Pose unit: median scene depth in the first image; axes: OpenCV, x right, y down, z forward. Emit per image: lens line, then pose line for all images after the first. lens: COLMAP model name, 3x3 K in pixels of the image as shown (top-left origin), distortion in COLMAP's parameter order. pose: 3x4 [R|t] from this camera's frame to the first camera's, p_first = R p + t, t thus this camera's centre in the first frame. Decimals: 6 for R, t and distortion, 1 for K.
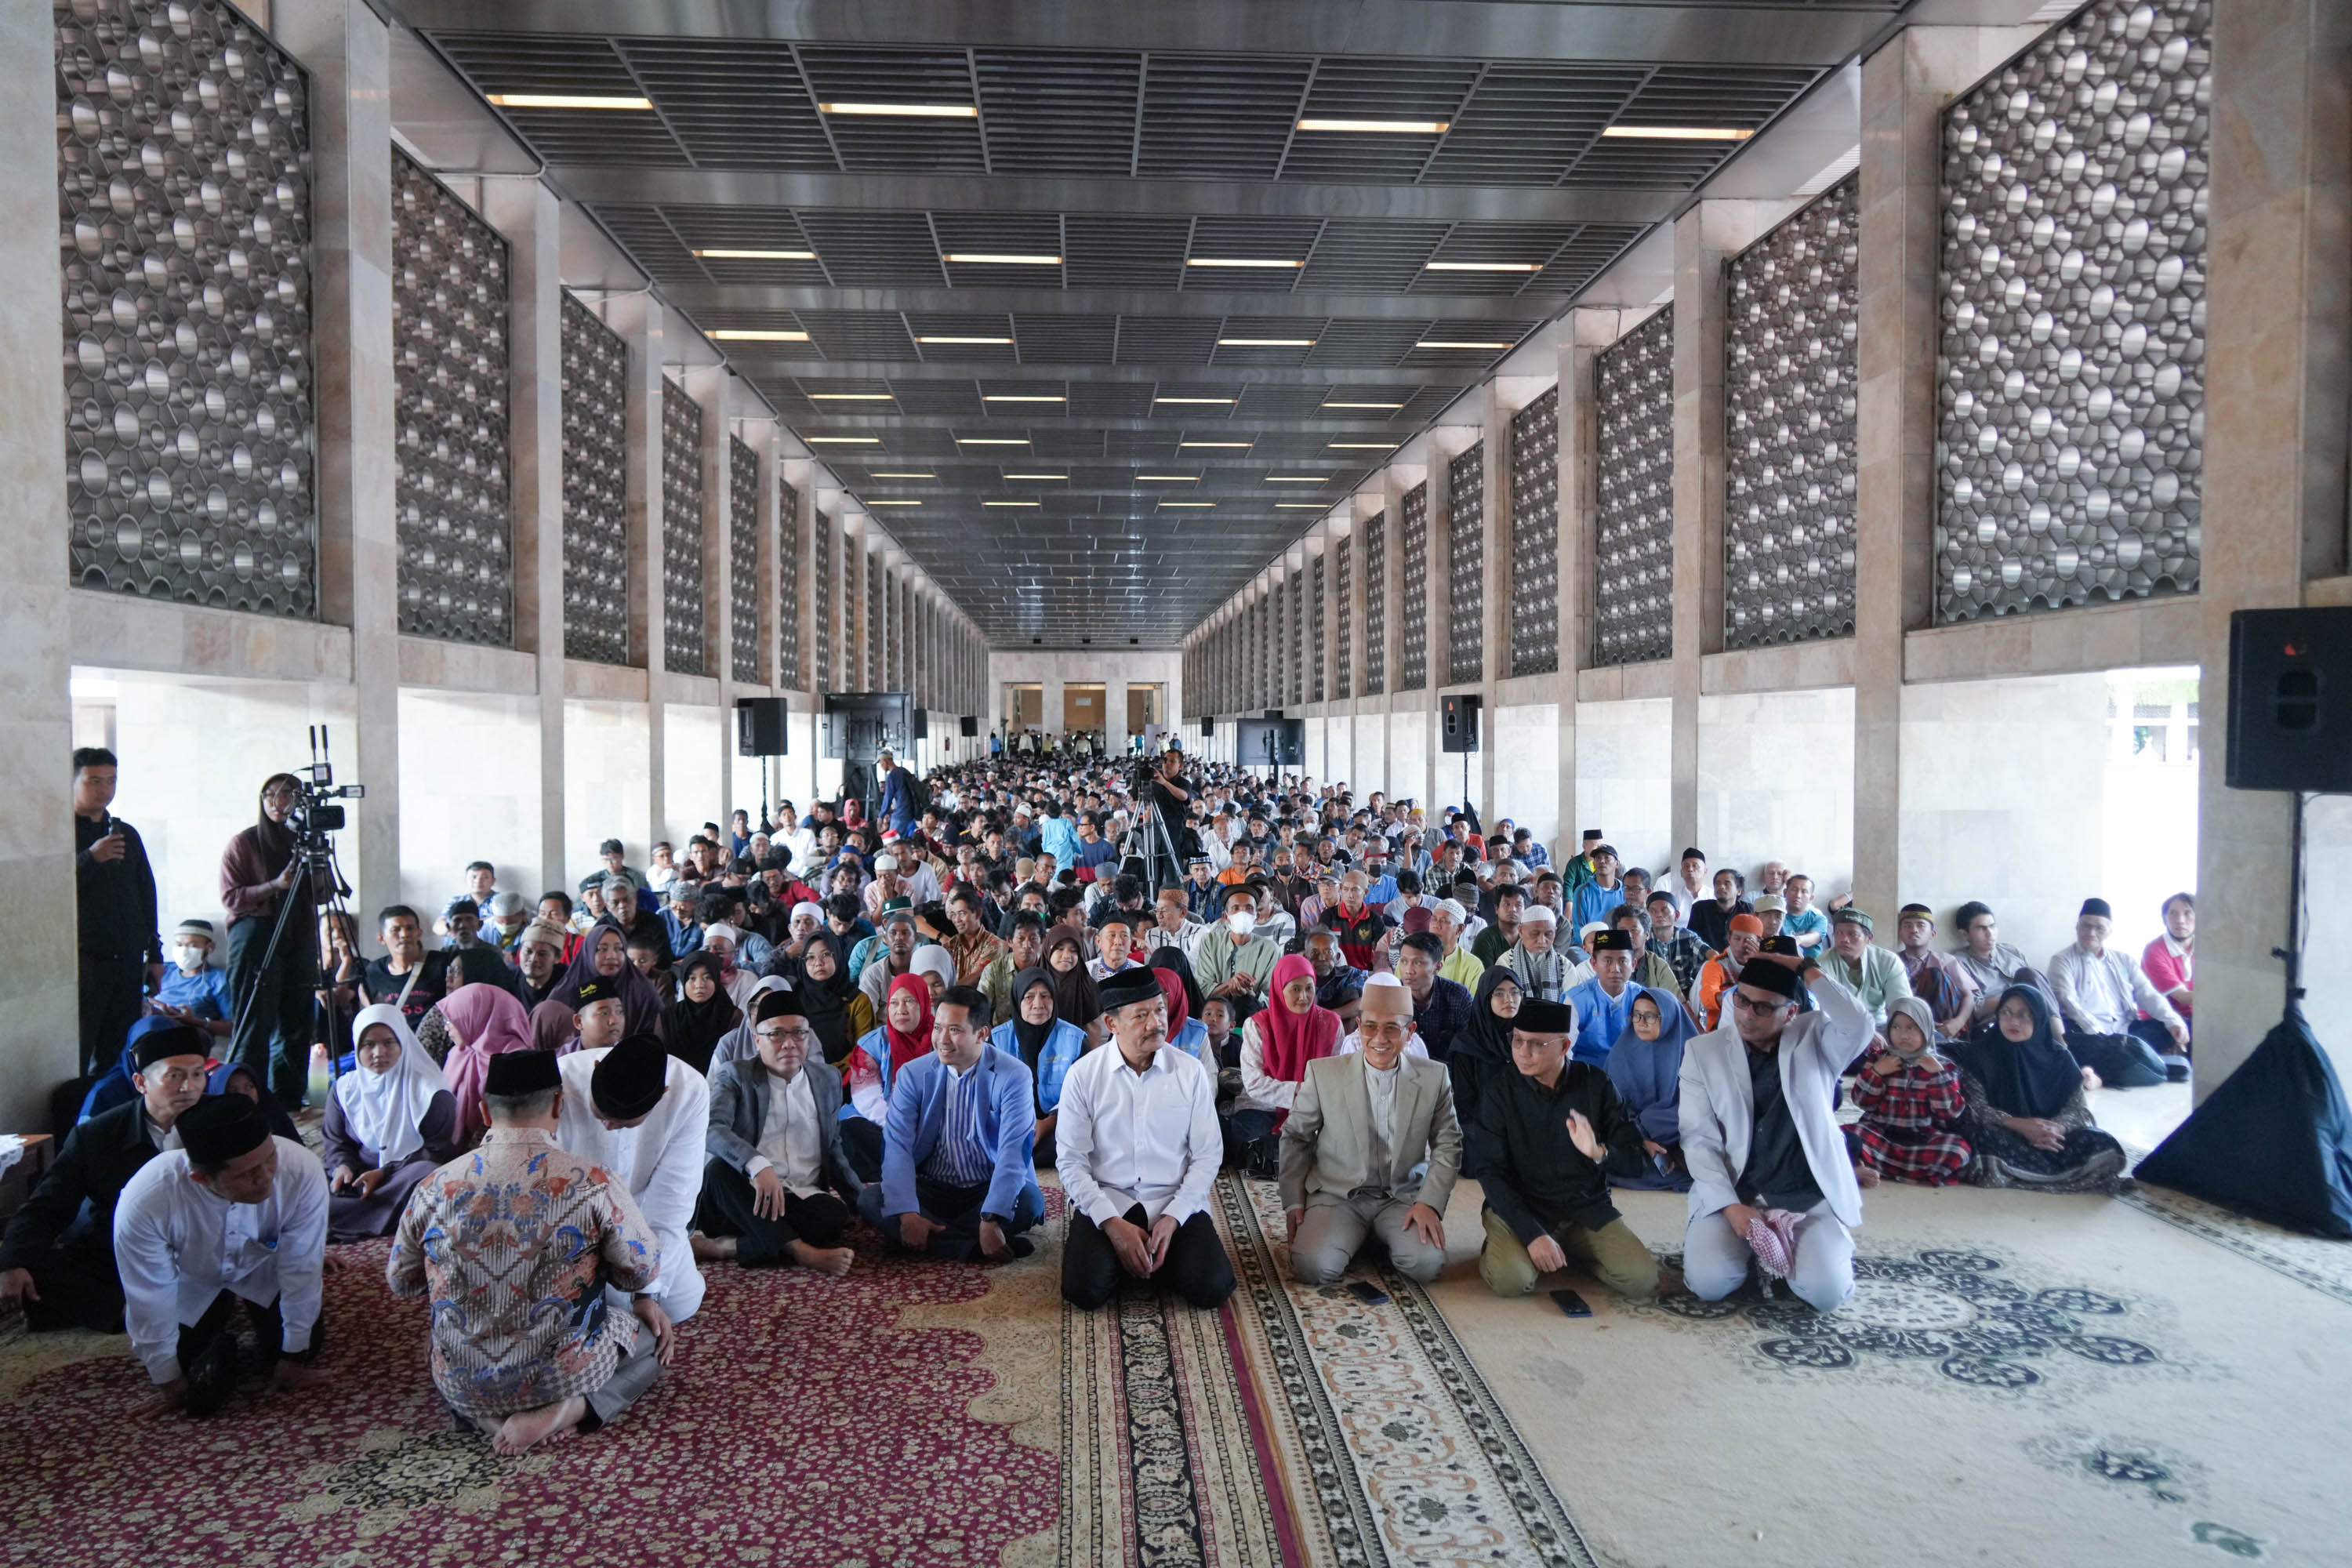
lens RADIAL K [[1621.8, 0, 1187.8], [0, 1621.8, 787.7], [0, 0, 1]] dist [-0.004343, 0.010352]
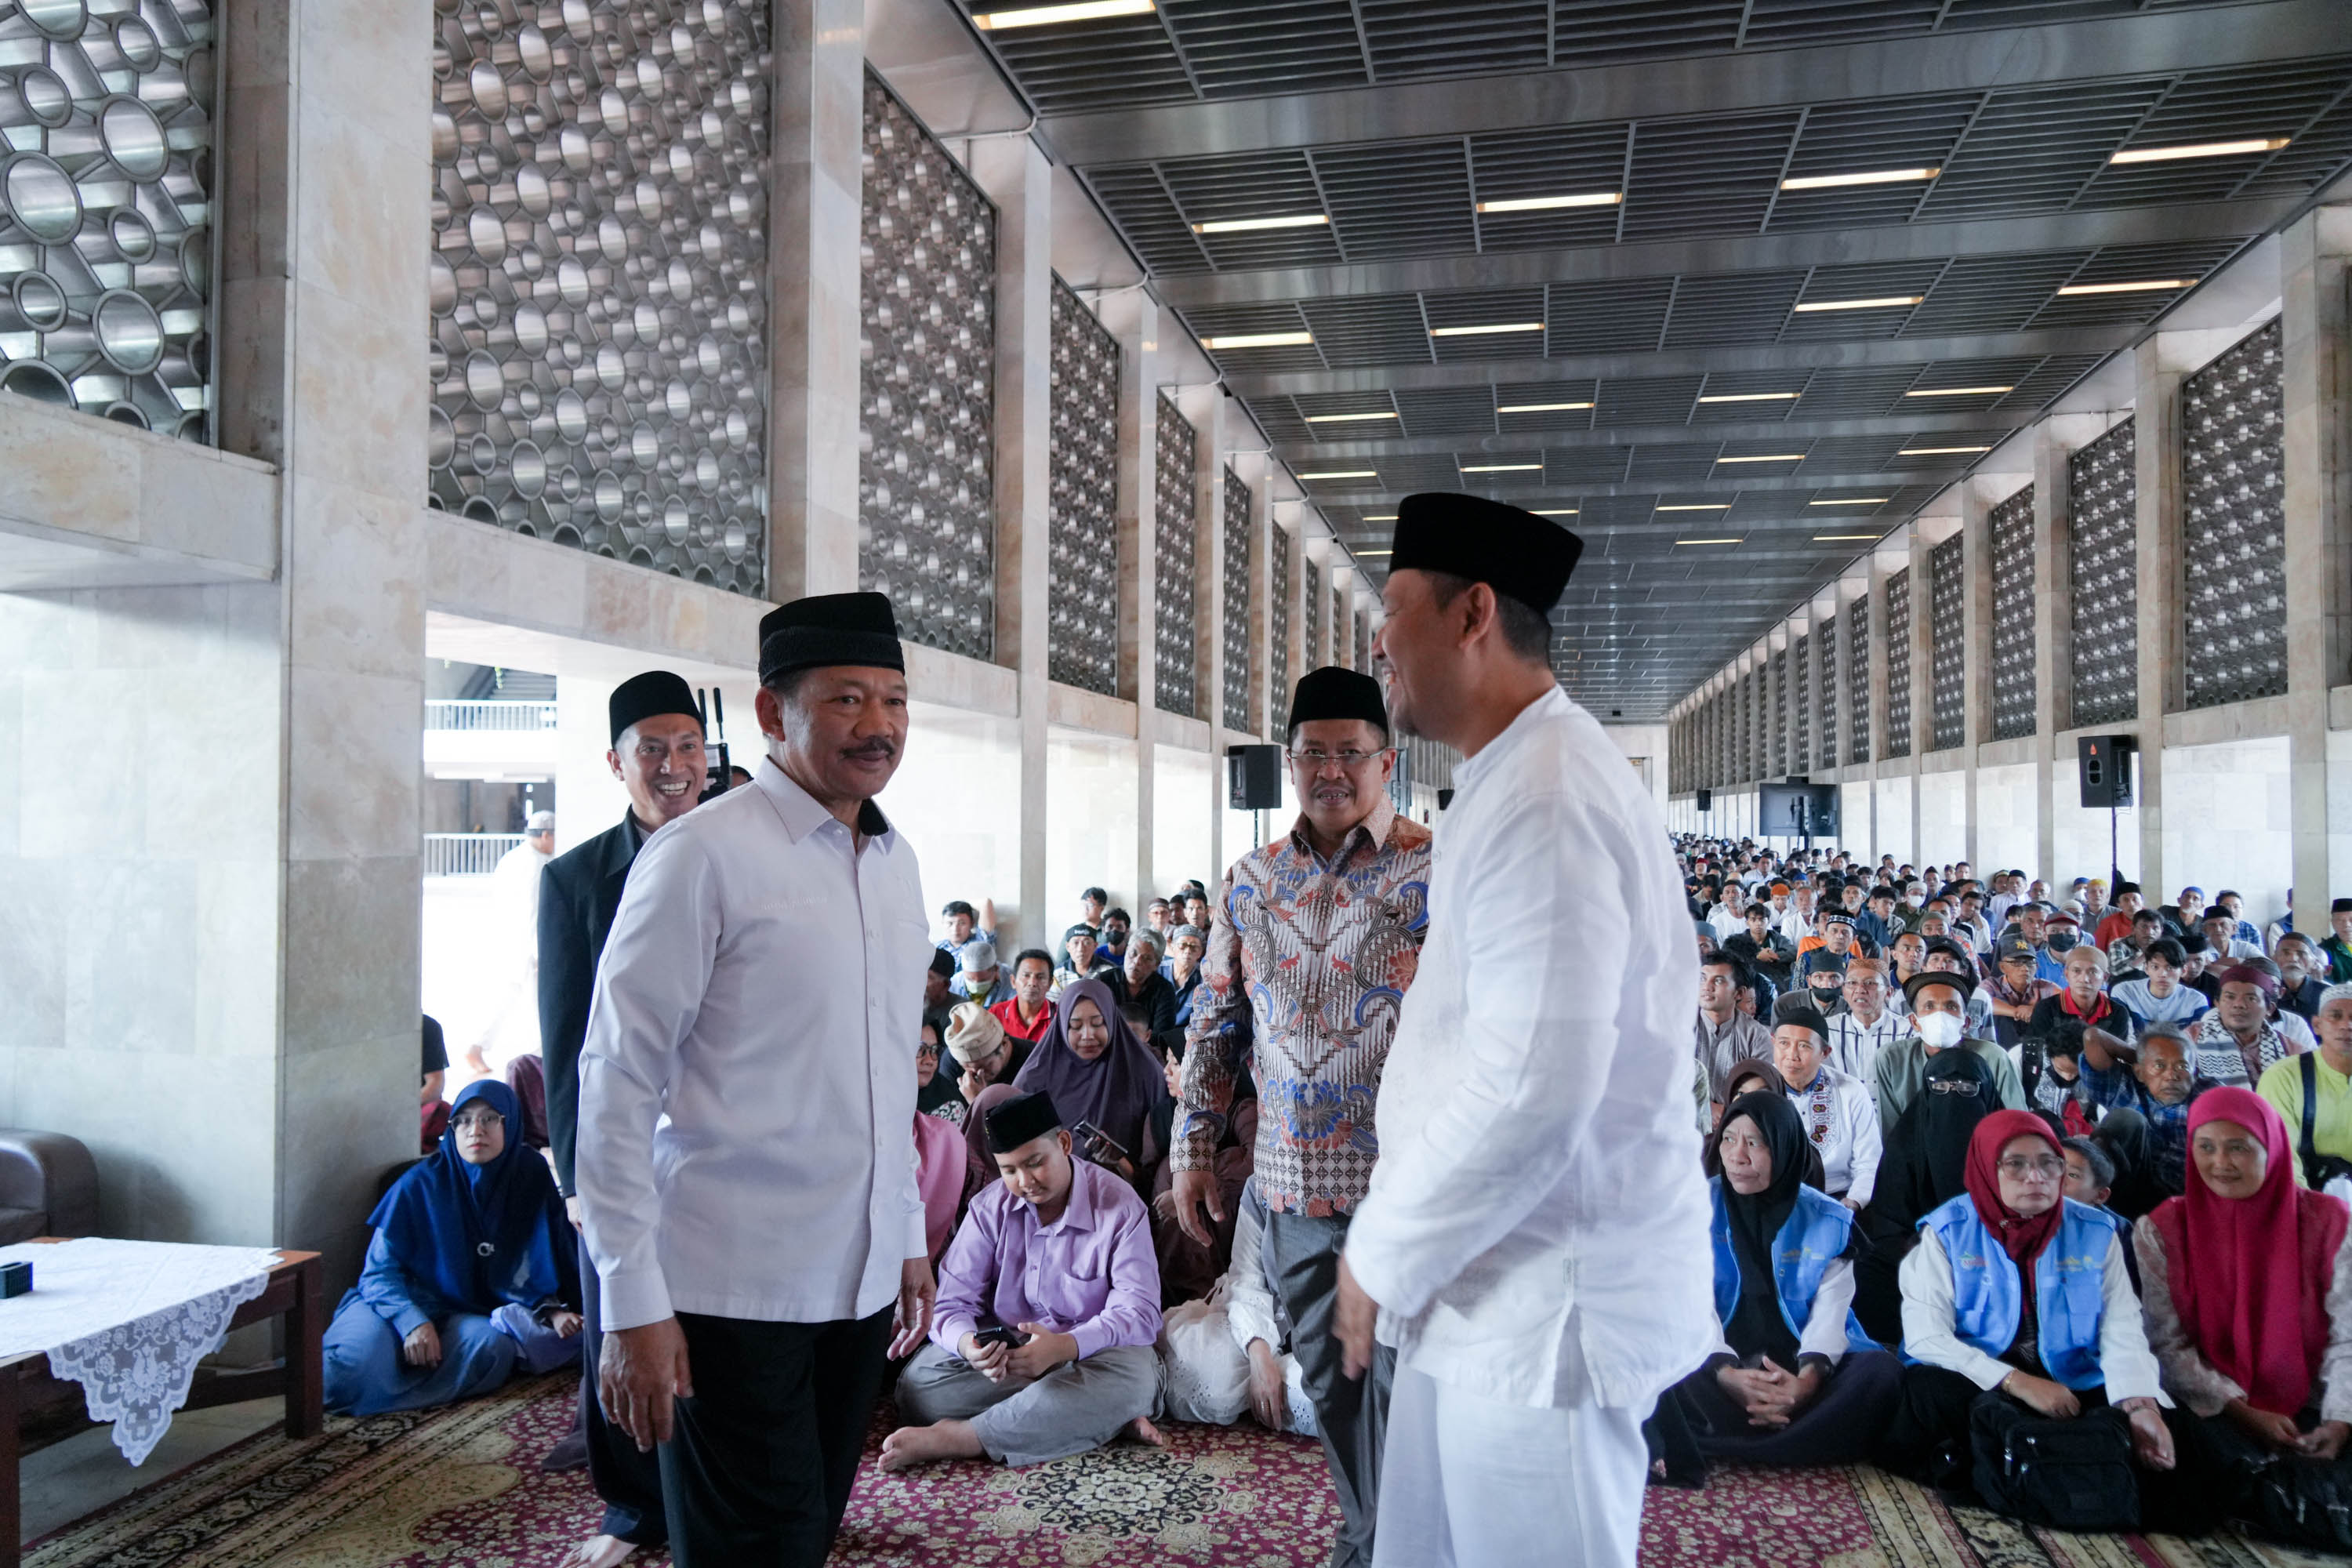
lens RADIAL K [[1621.8, 0, 1185.7], [0, 1621.8, 779.9], [0, 0, 1]] dist [-0.004343, 0.010352]
pose [[0.958774, -0.003211, -0.284153, -0.043206], [-0.012087, 0.998571, -0.052066, 0.012843], [0.283914, 0.053354, 0.957364, 0.123908]]
